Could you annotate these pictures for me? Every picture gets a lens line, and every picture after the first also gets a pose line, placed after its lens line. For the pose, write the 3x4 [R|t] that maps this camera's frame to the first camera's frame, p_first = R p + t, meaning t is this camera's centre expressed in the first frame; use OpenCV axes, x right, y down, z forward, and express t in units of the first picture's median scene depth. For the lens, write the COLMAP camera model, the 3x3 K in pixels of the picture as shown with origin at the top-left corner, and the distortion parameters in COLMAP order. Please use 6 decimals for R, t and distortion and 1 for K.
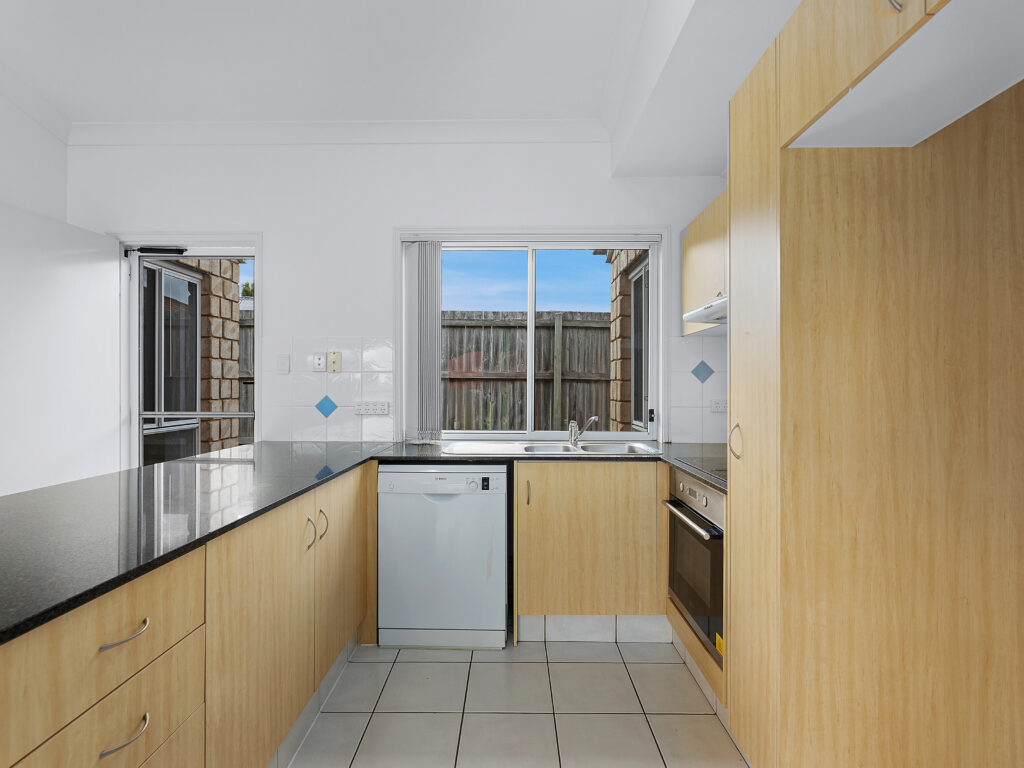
lens RADIAL K [[488.7, 0, 512.0], [0, 488.7, 384.0], [0, 0, 1]] dist [-0.020009, -0.000200]
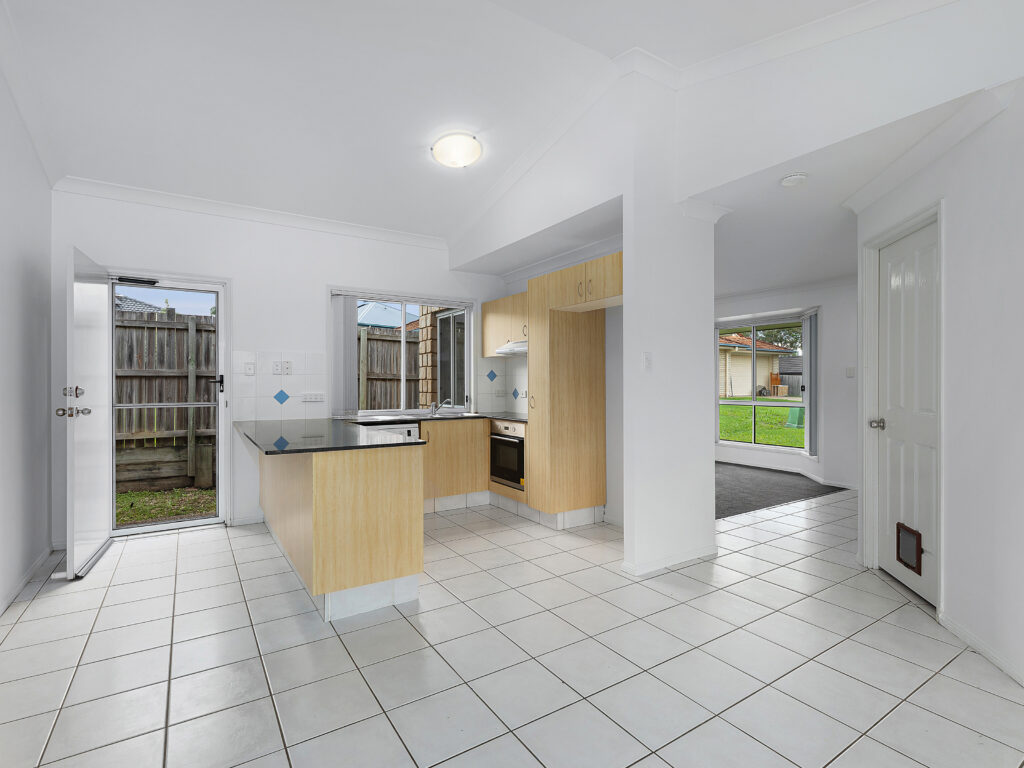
lens RADIAL K [[502.2, 0, 507.0], [0, 502.2, 378.5], [0, 0, 1]] dist [-0.000824, -0.000430]
pose [[0.838247, 0.002471, 0.545285, -0.647925], [0.000388, 0.999987, -0.005128, -0.003939], [-0.545290, 0.004510, 0.838235, -0.711465]]
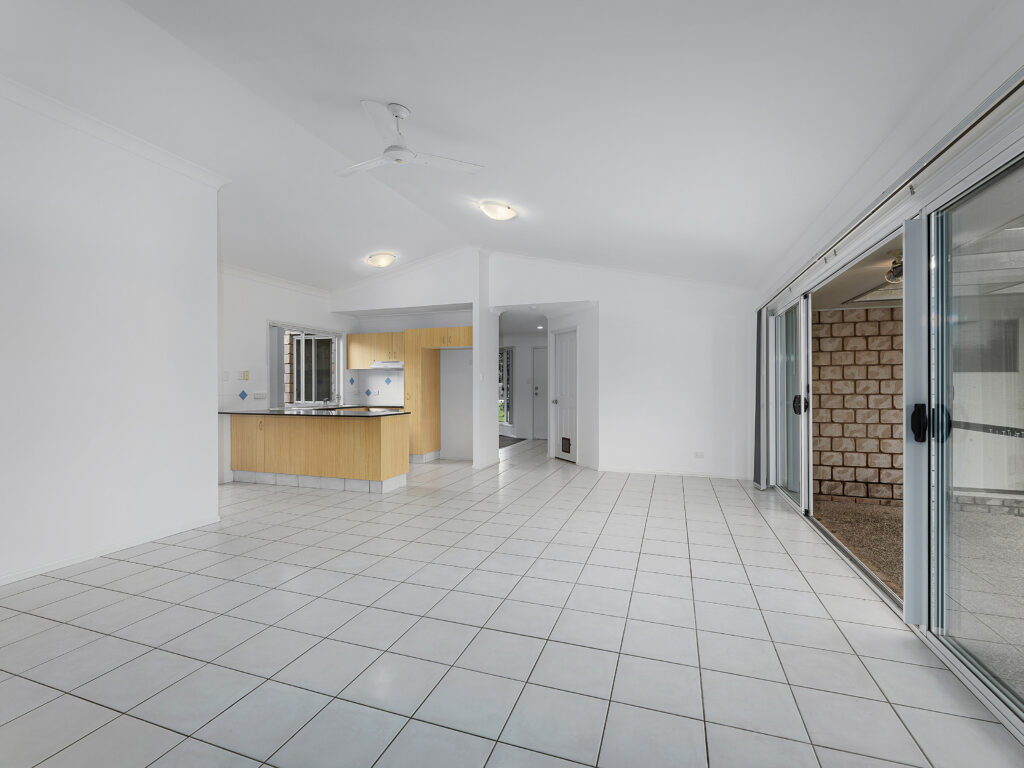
lens RADIAL K [[475.3, 0, 512.0], [0, 475.3, 384.0], [0, 0, 1]] dist [-0.001355, -0.000849]
pose [[0.319560, 0.002710, 0.947562, -2.057678], [-0.003225, 0.999993, -0.001772, -0.005772], [-0.947560, -0.002490, 0.319567, -0.870405]]
